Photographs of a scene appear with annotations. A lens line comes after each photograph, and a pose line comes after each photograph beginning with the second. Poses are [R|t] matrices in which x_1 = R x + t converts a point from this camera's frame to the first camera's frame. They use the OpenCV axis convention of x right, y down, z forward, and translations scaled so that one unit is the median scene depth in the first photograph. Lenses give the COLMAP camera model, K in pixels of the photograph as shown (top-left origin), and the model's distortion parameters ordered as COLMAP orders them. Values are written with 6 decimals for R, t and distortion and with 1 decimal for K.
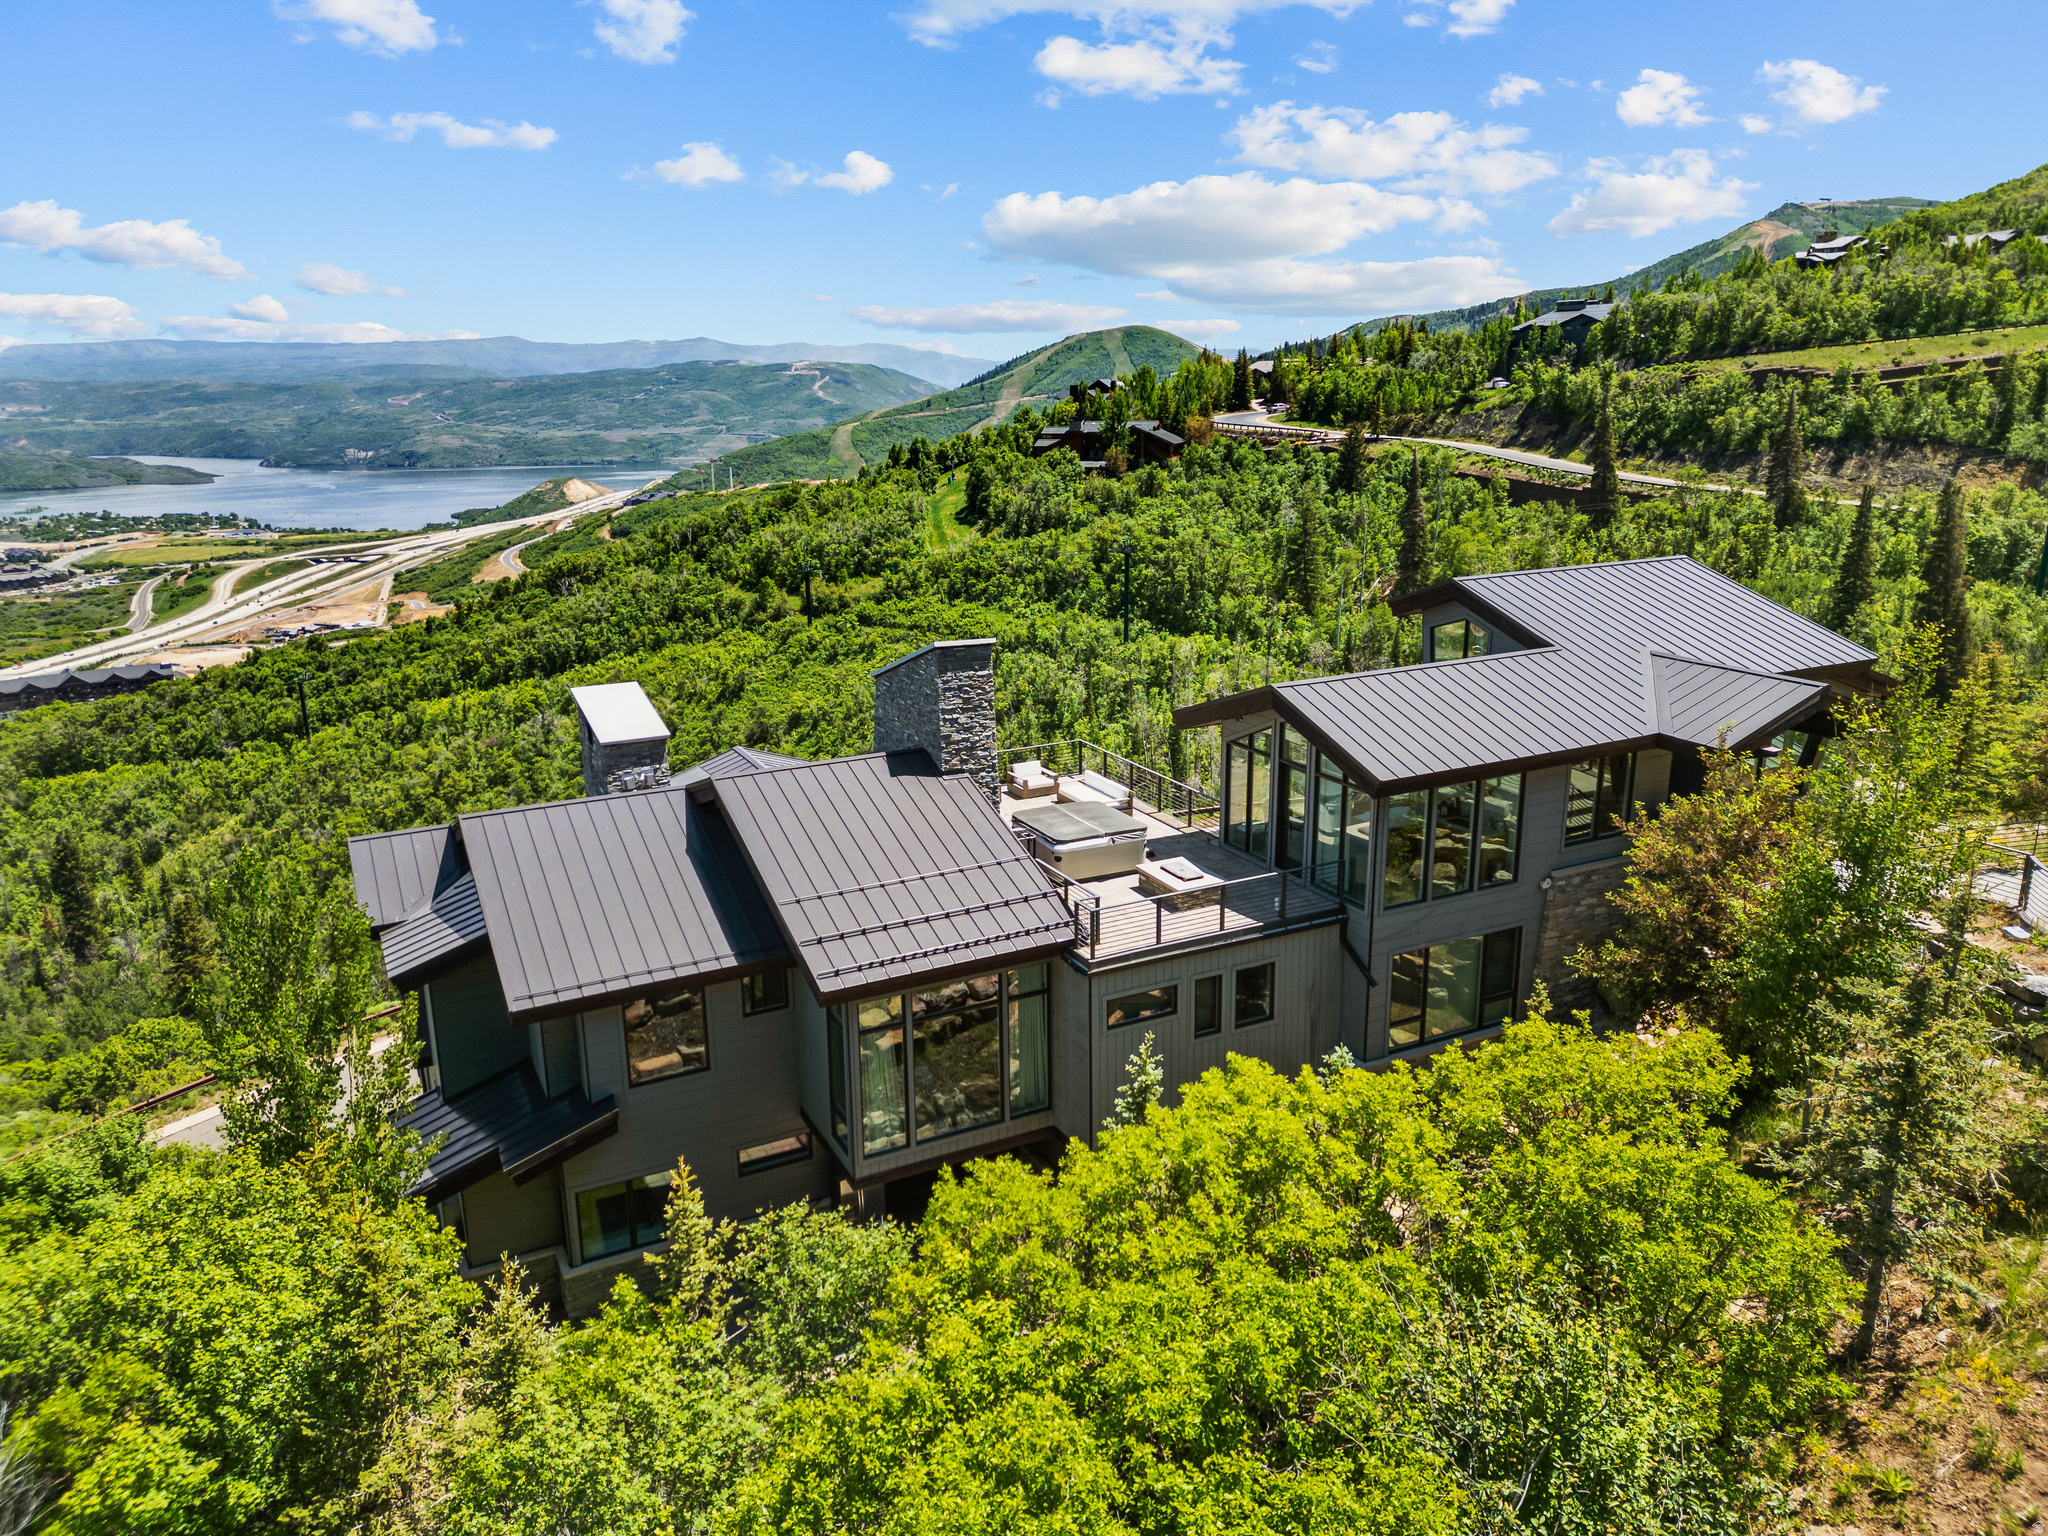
lens RADIAL K [[1415.8, 0, 1019.5], [0, 1415.8, 772.3], [0, 0, 1]] dist [0.090527, -0.100858]
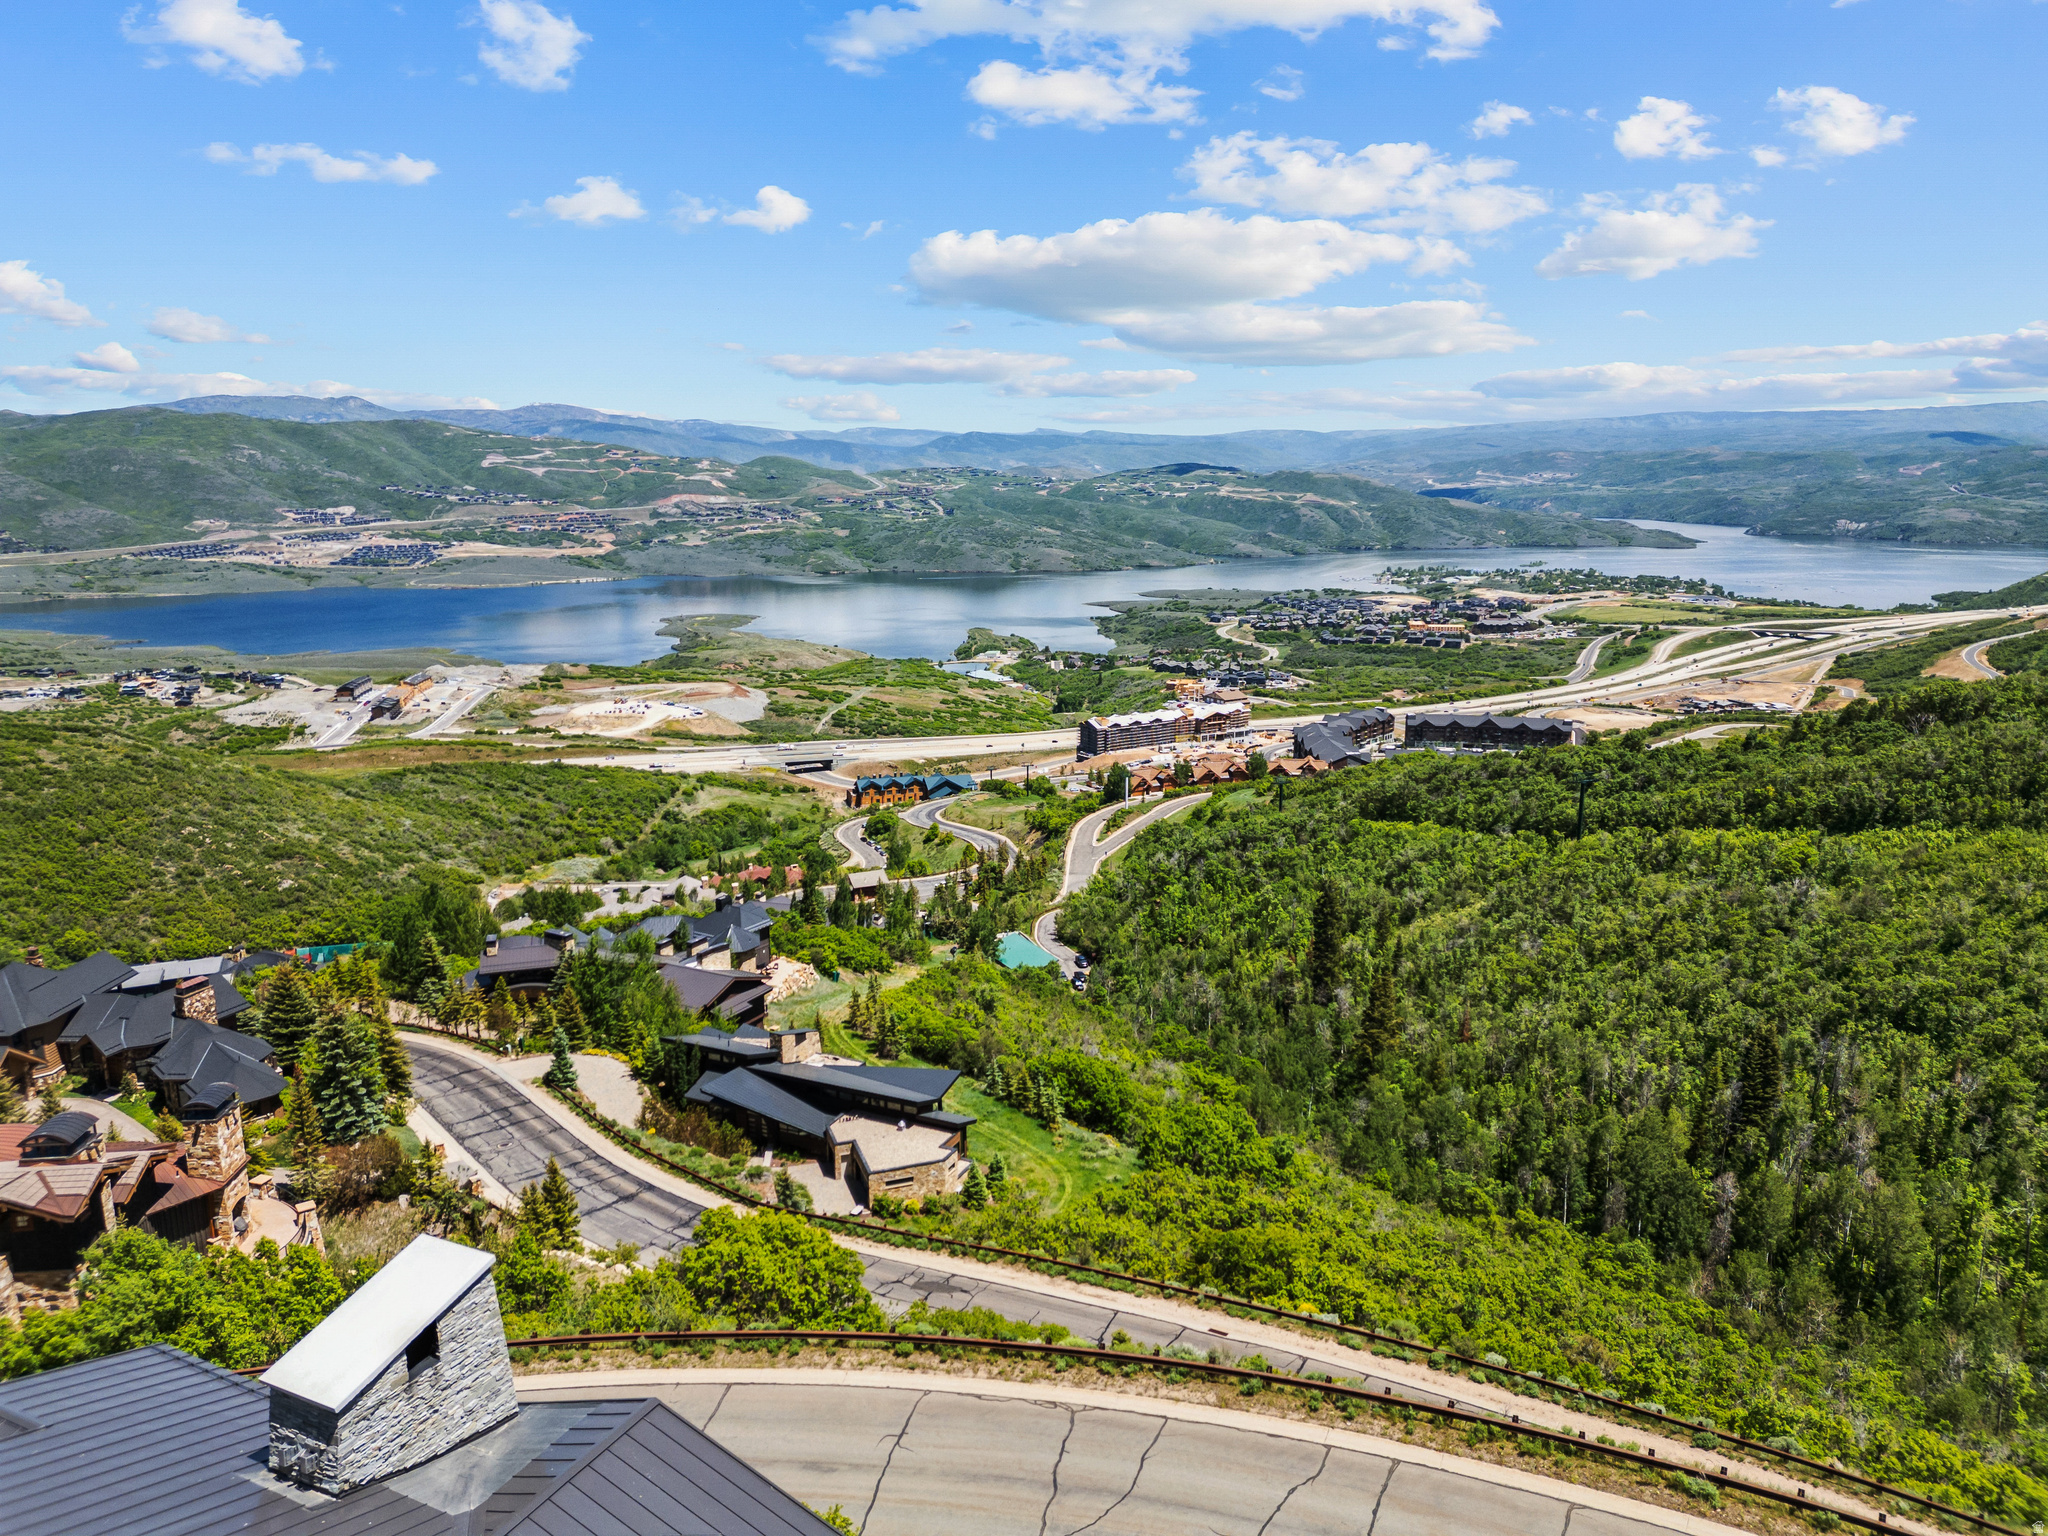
lens RADIAL K [[1415.8, 0, 1019.5], [0, 1415.8, 772.3], [0, 0, 1]] dist [0.090527, -0.100858]
pose [[0.589109, 0.180460, -0.787645, 0.041149], [-0.215622, 0.974507, 0.062000, -0.045237], [0.778754, 0.133309, 0.613001, 0.096005]]
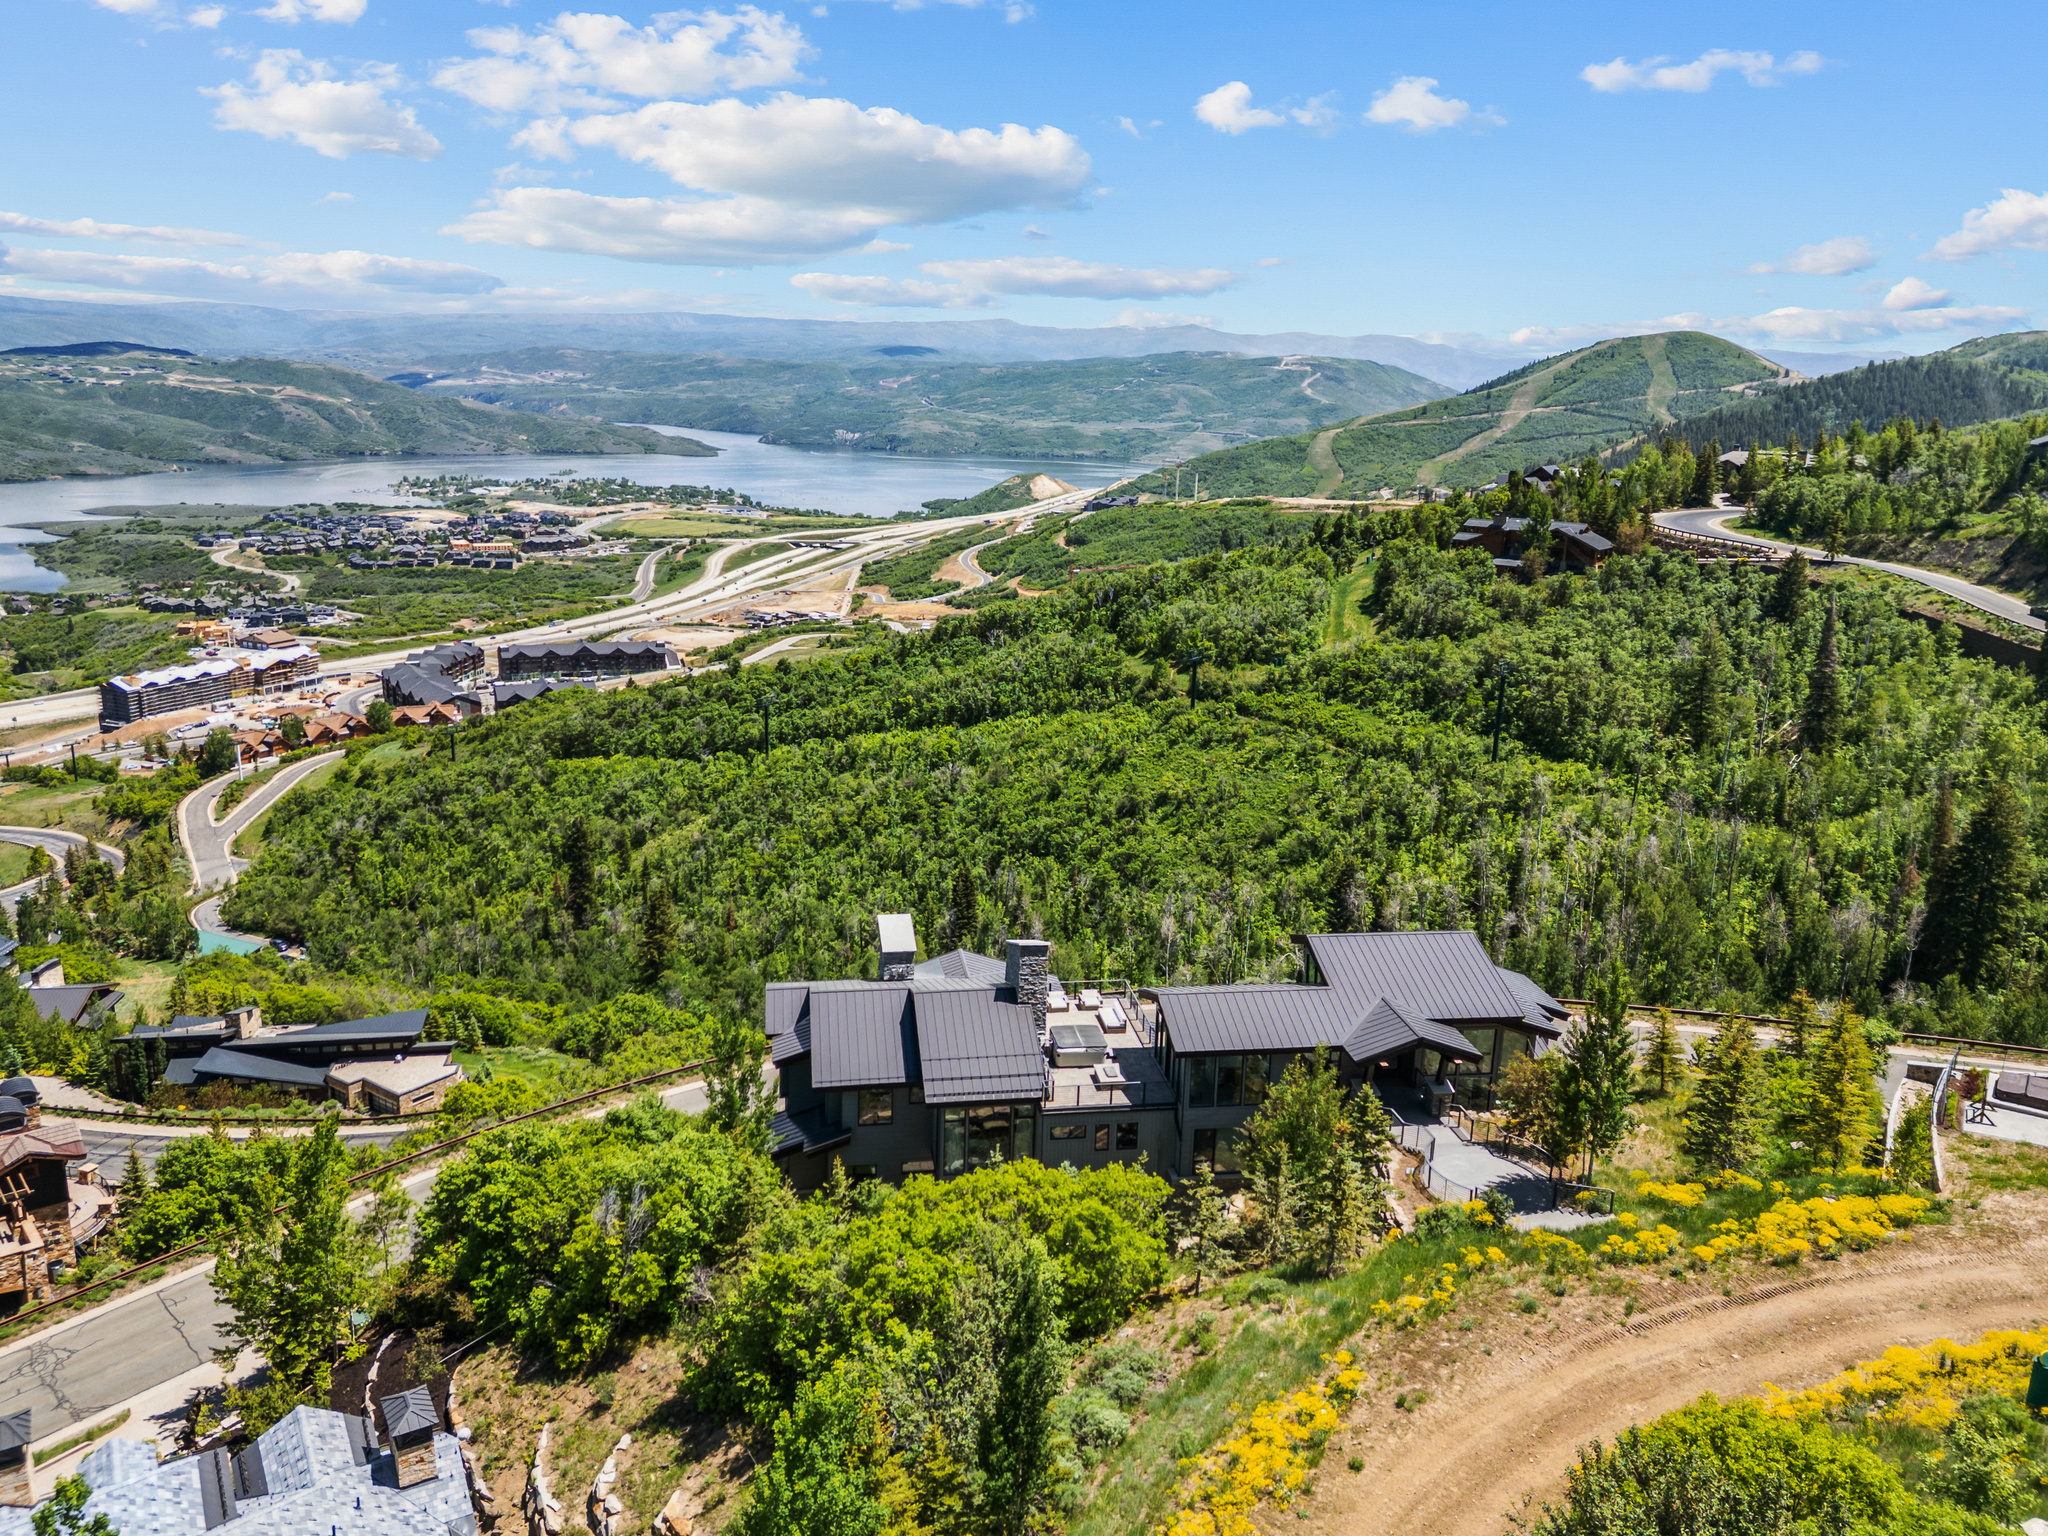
lens RADIAL K [[1533.4, 0, 1019.9], [0, 1533.4, 780.6], [0, 0, 1]] dist [0.111130, -0.133303]
pose [[0.950153, 0.116259, -0.289299, 0.056968], [-0.119301, 0.992832, 0.007160, -0.034558], [0.288058, 0.027710, 0.957212, -0.120091]]
